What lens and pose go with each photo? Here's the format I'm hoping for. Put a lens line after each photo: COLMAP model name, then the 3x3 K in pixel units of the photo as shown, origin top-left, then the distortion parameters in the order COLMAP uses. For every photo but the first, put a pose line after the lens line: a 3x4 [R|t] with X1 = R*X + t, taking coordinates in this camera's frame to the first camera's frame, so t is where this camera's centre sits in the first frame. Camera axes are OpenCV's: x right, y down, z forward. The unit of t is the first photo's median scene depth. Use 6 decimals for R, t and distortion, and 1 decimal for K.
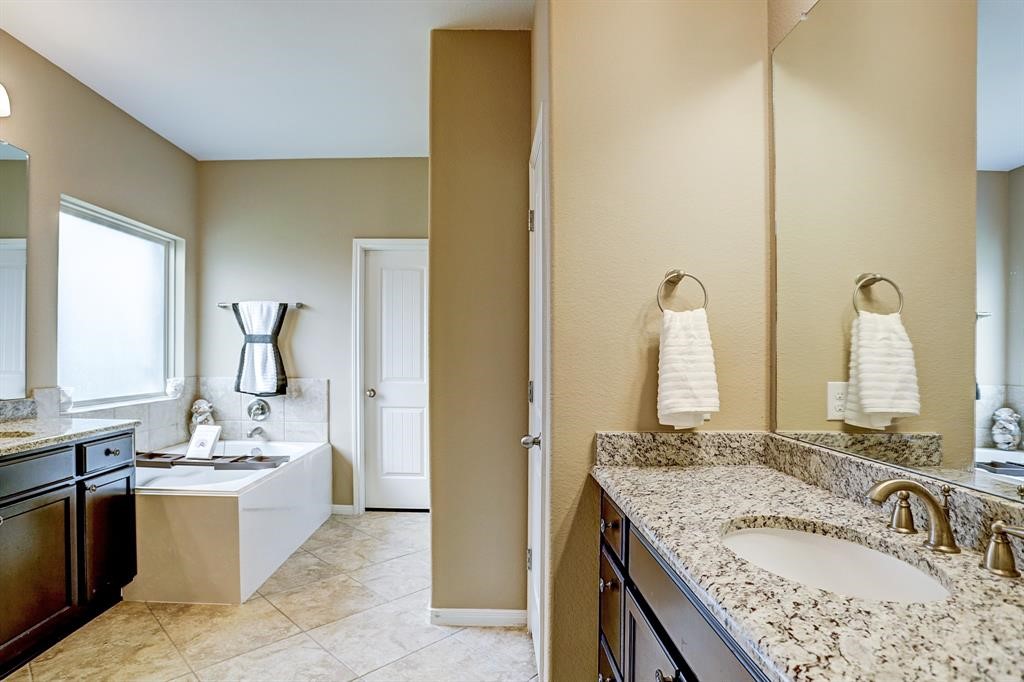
lens RADIAL K [[517.9, 0, 509.5], [0, 517.9, 340.6], [0, 0, 1]] dist [-0.061717, 0.026312]
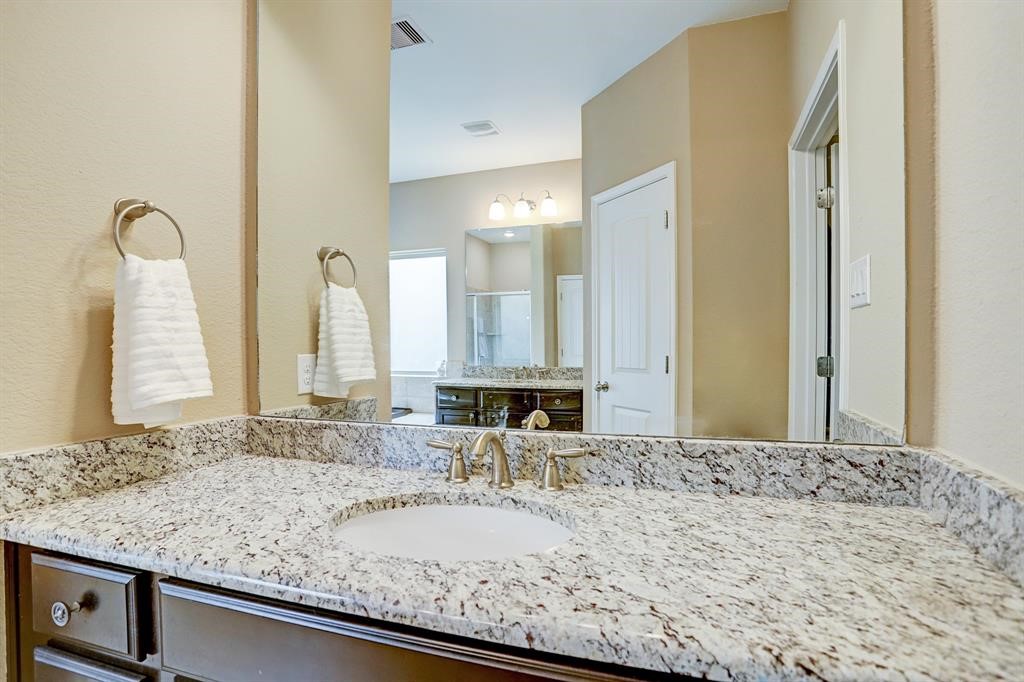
lens RADIAL K [[517.9, 0, 509.5], [0, 517.9, 340.6], [0, 0, 1]] dist [-0.061717, 0.026312]
pose [[0.378381, -0.010543, 0.925590, -0.127049], [-0.018437, 0.999651, 0.018923, 0.033806], [-0.925466, -0.024225, 0.378055, 0.306445]]
